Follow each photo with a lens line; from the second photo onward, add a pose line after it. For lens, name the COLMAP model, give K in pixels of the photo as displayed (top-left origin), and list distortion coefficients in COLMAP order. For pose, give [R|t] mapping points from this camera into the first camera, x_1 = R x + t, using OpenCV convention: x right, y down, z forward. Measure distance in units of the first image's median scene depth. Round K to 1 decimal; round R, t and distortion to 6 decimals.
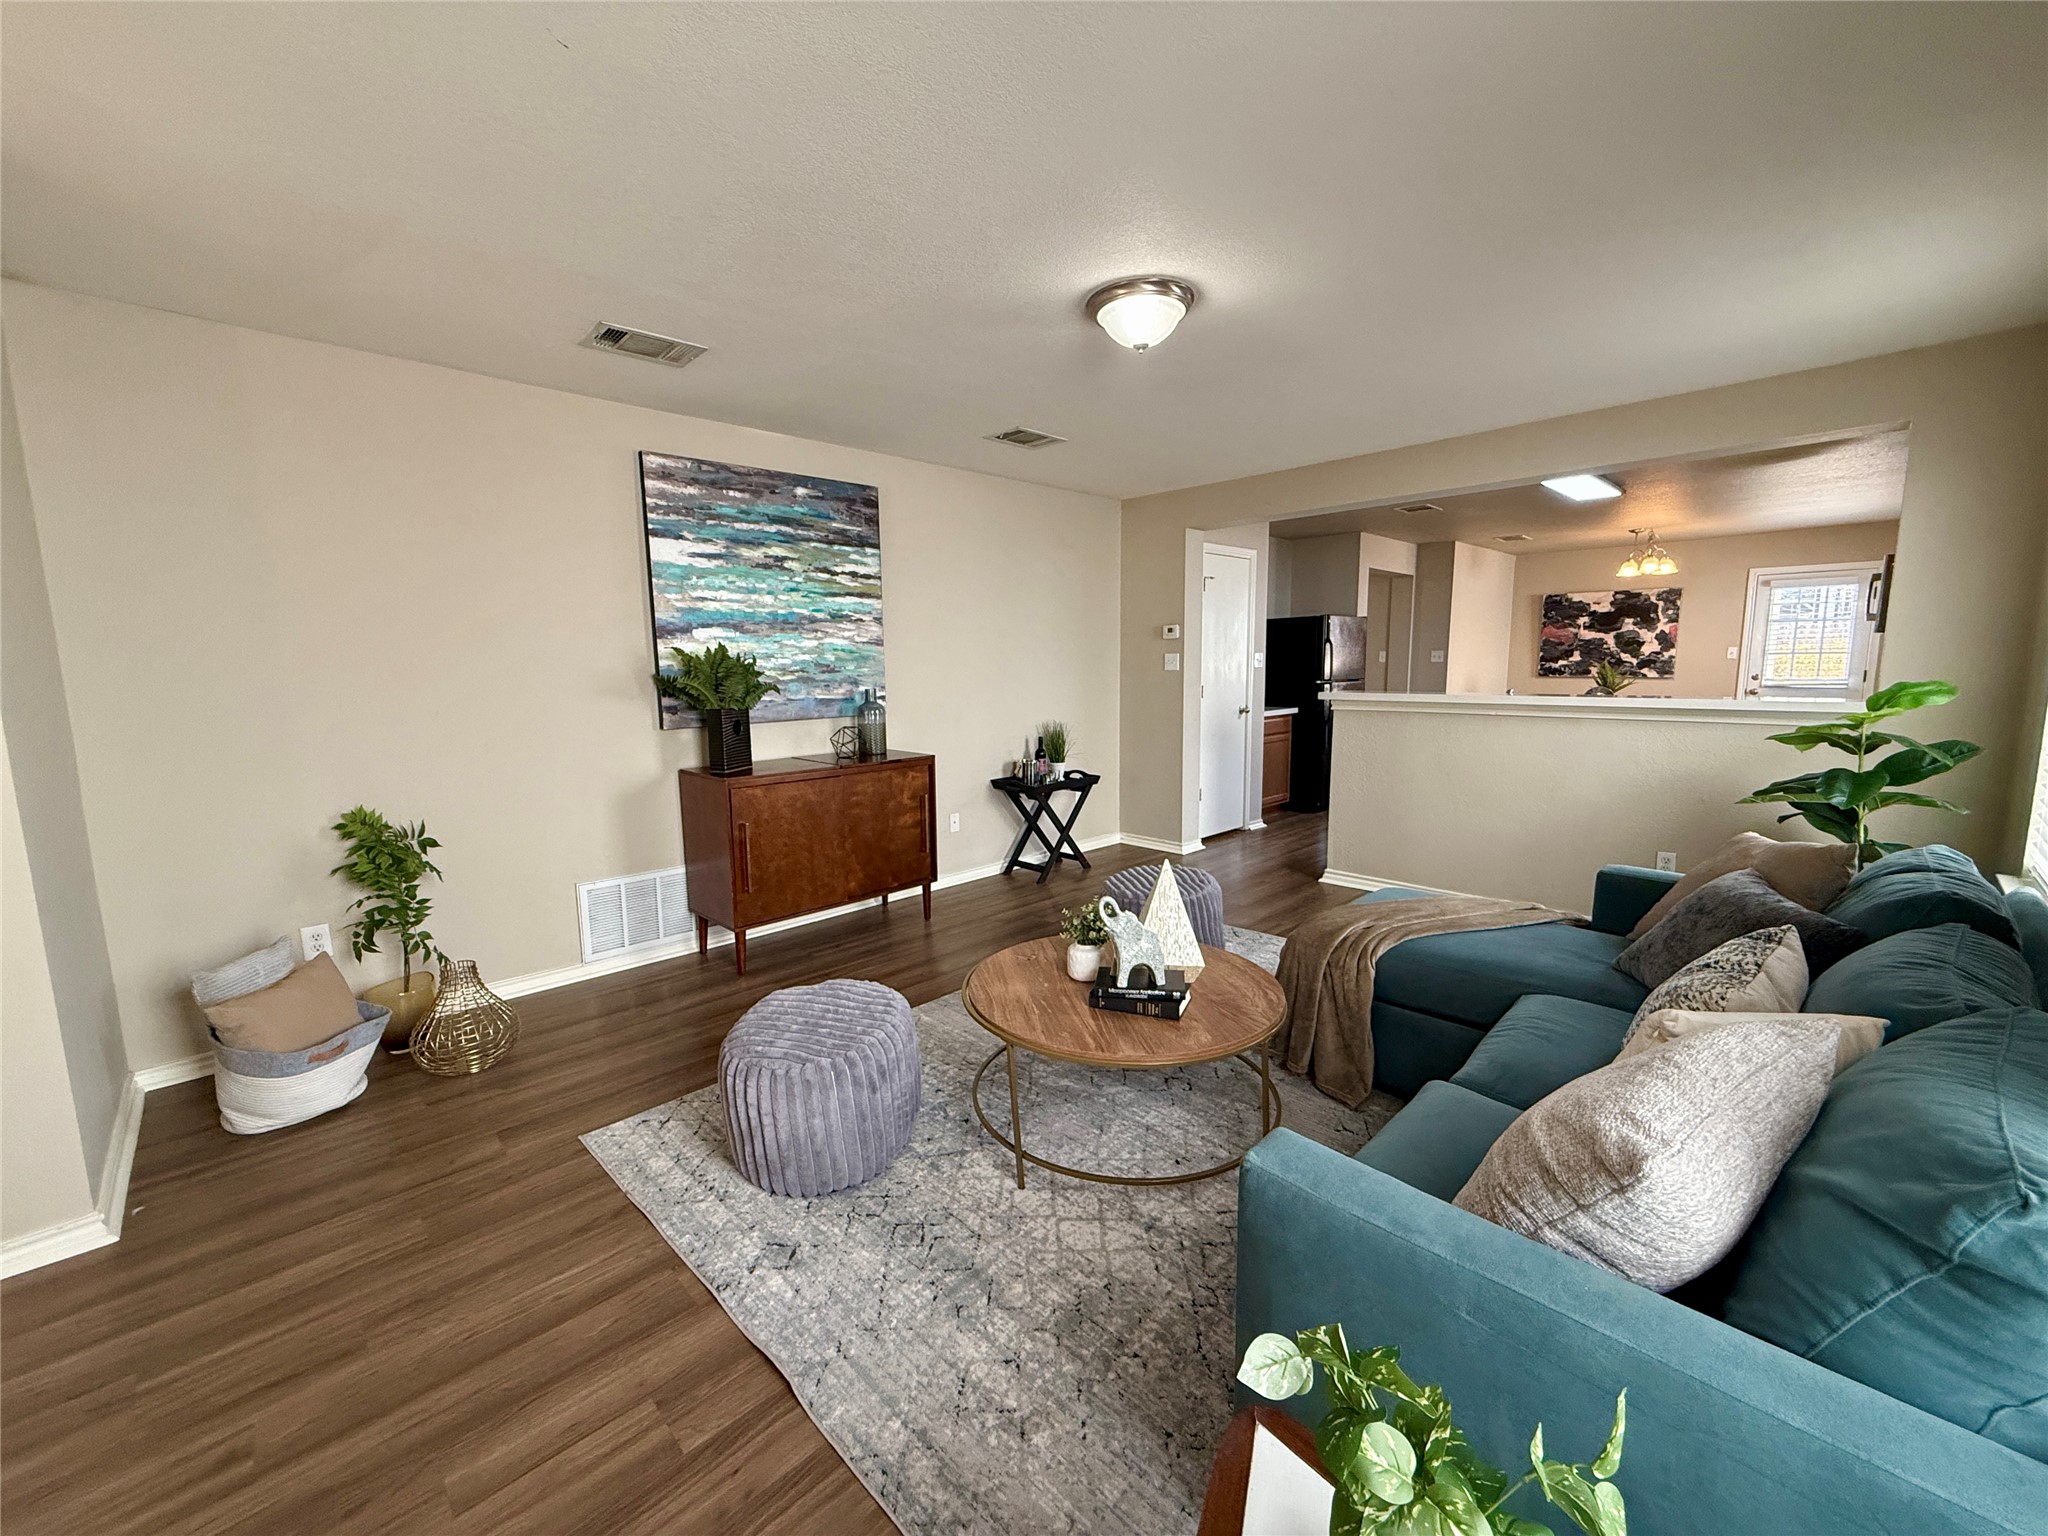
lens RADIAL K [[813.1, 0, 1022.7], [0, 813.1, 771.3], [0, 0, 1]] dist [0.001081, 0.000428]
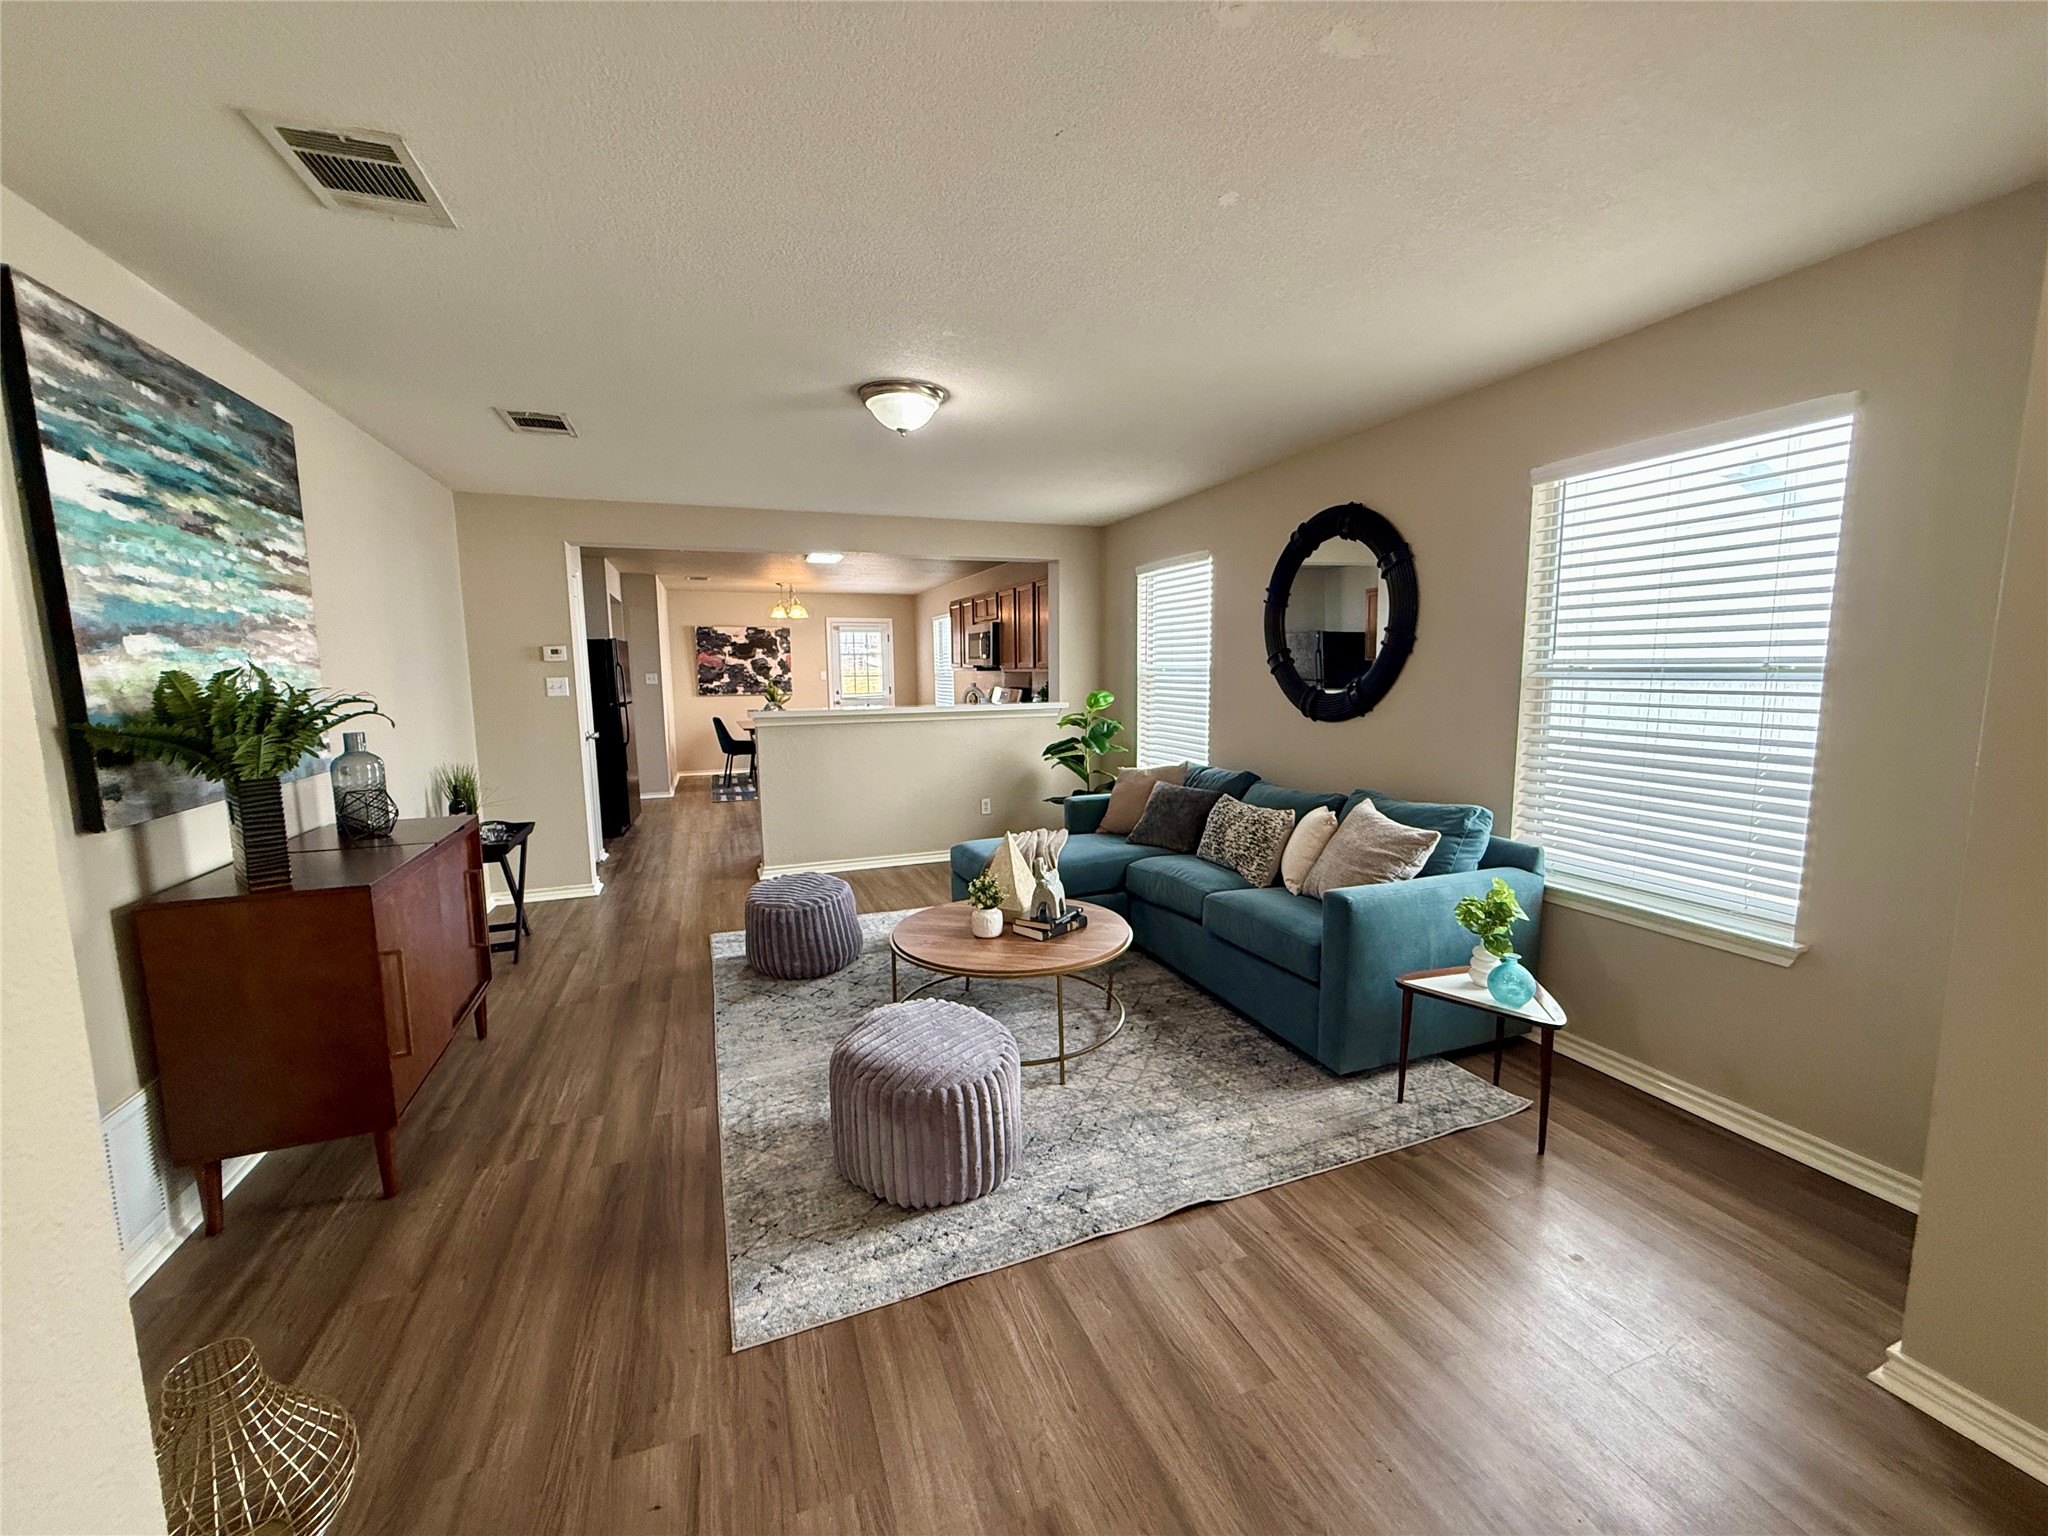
lens RADIAL K [[813.1, 0, 1022.7], [0, 813.1, 771.3], [0, 0, 1]] dist [0.001081, 0.000428]
pose [[0.394693, -0.108070, 0.912435, -0.585766], [0.130842, 0.989549, 0.060605, -0.039264], [-0.909449, 0.095465, 0.404708, 0.236714]]
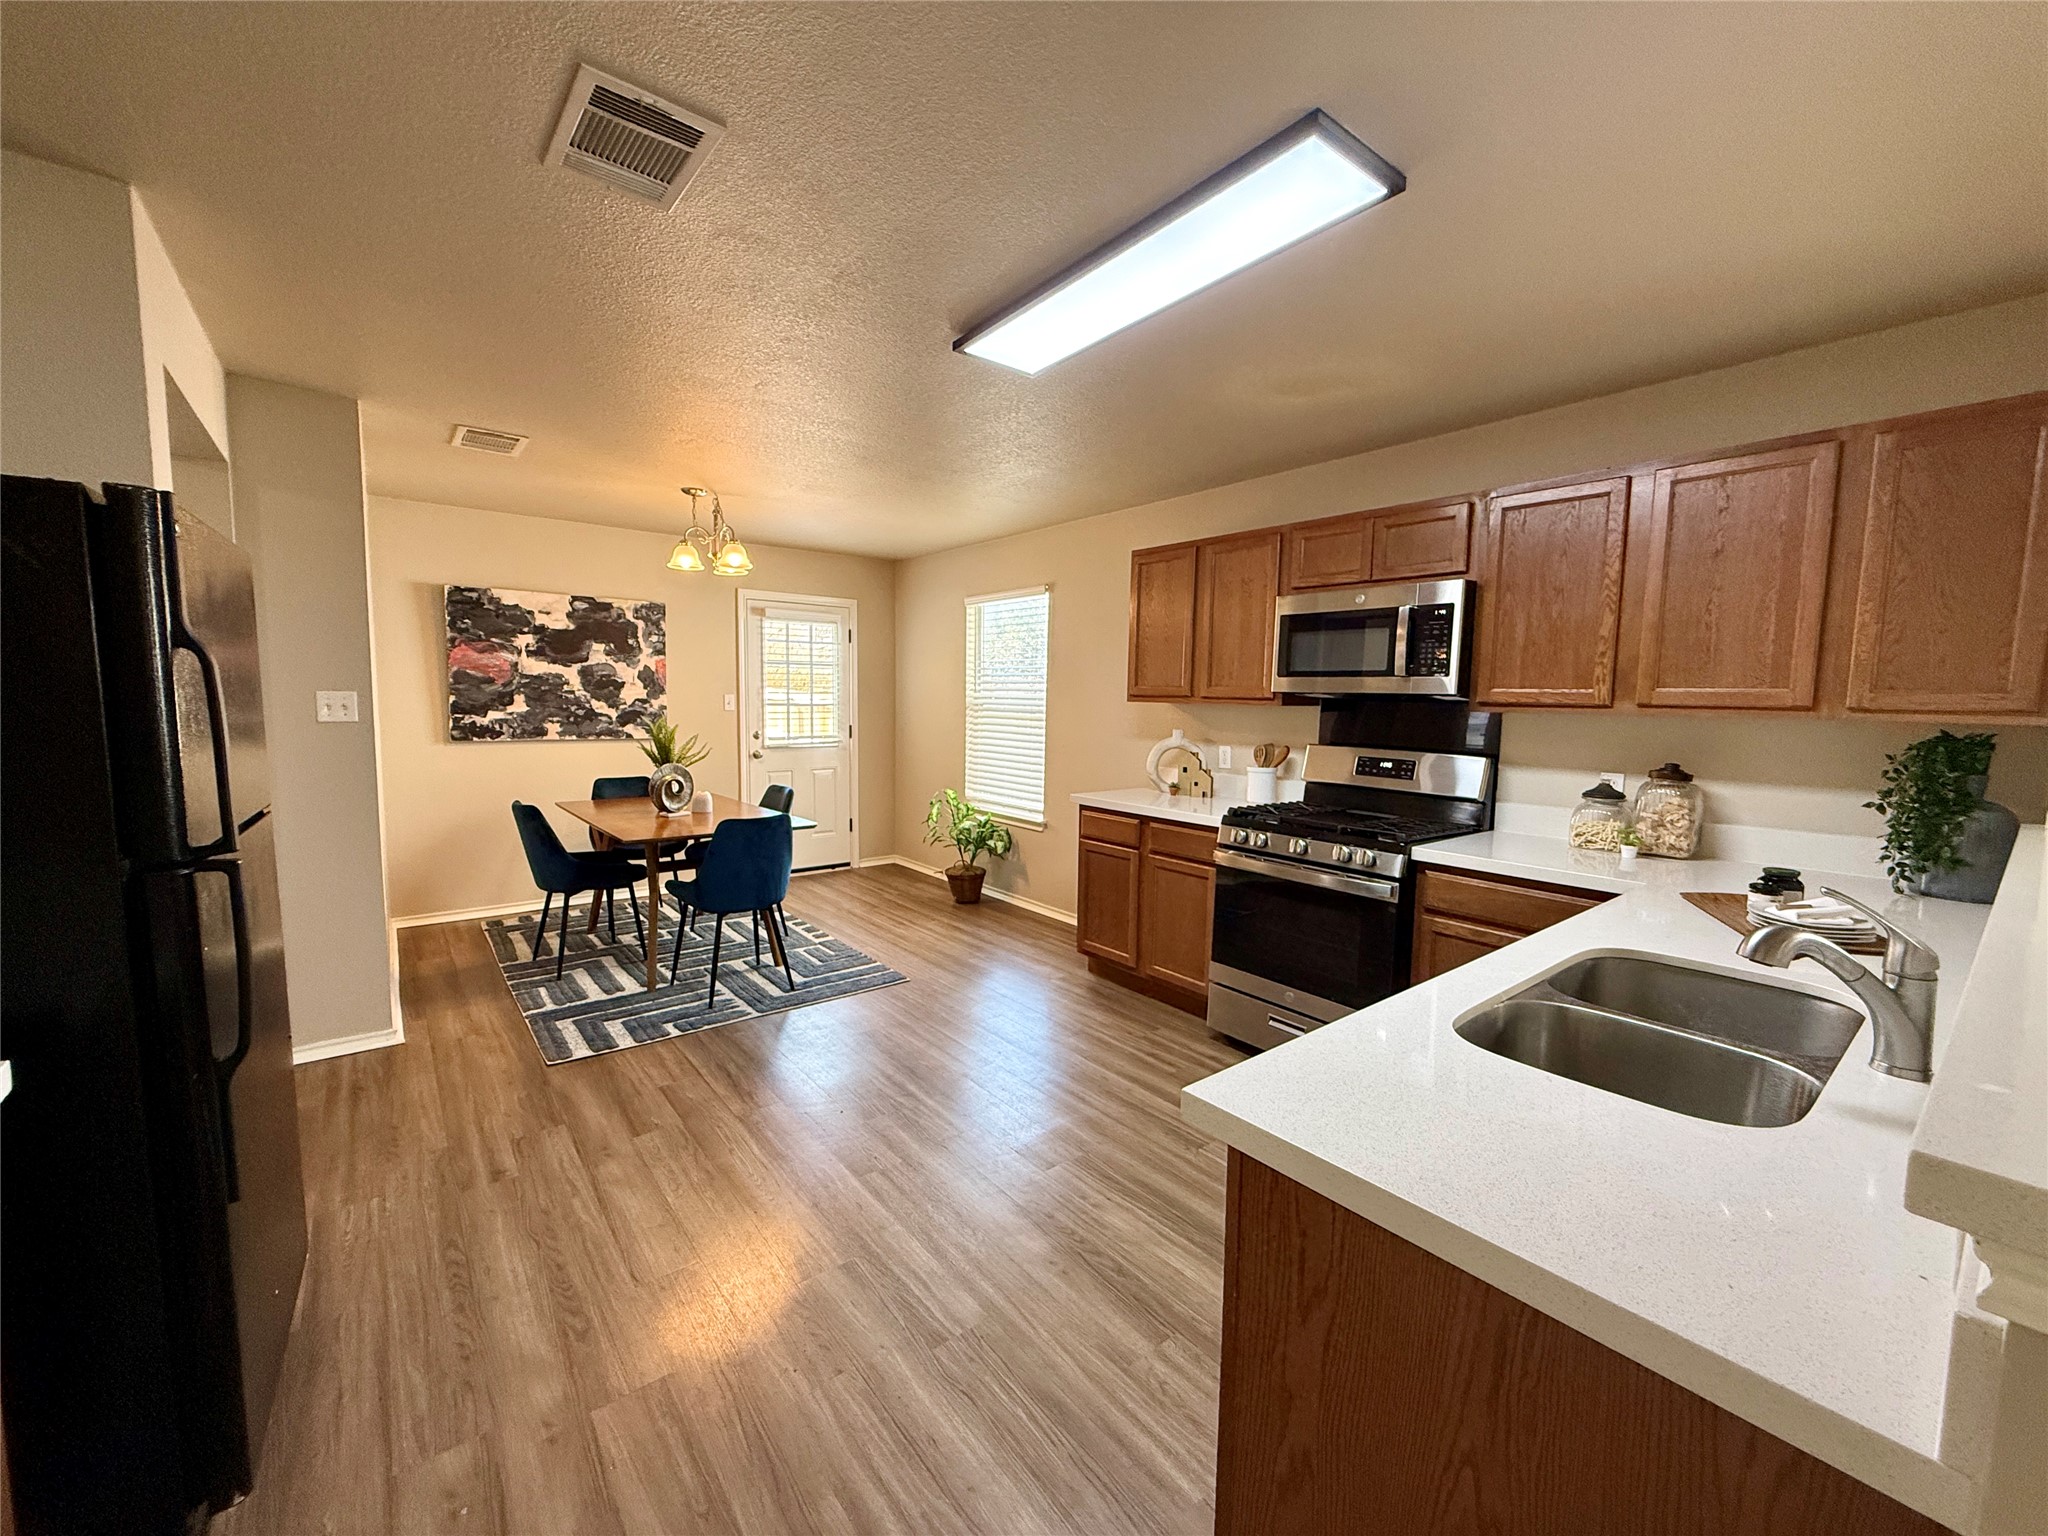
lens RADIAL K [[813.1, 0, 1022.7], [0, 813.1, 771.3], [0, 0, 1]] dist [0.001081, 0.000428]
pose [[0.097970, -0.078194, 0.992113, 0.337969], [0.119324, 0.990640, 0.066294, -0.194954], [-0.988010, 0.111888, 0.106384, 1.288307]]
